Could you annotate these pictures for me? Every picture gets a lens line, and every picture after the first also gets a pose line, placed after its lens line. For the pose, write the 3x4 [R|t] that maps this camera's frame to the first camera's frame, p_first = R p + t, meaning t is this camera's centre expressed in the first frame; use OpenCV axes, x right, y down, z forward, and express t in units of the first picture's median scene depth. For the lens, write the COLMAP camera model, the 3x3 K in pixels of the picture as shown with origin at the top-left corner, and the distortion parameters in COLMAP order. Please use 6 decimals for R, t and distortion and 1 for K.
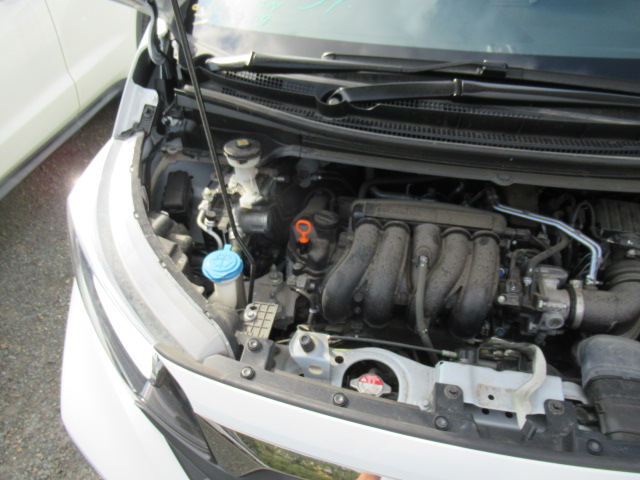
lens RADIAL K [[477.5, 0, 319.6], [0, 477.5, 239.7], [0, 0, 1]] dist [0.004962, -0.003460]
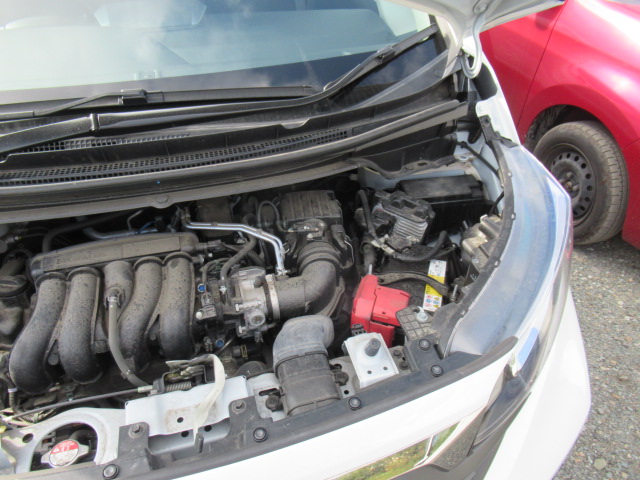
lens RADIAL K [[477.5, 0, 319.7], [0, 477.5, 240.5], [0, 0, 1]] dist [0.004962, -0.003460]
pose [[0.909628, -0.264426, 0.320399, 0.322476], [0.275267, 0.961295, 0.011863, 0.030050], [-0.311135, 0.077404, 0.947208, -0.053739]]
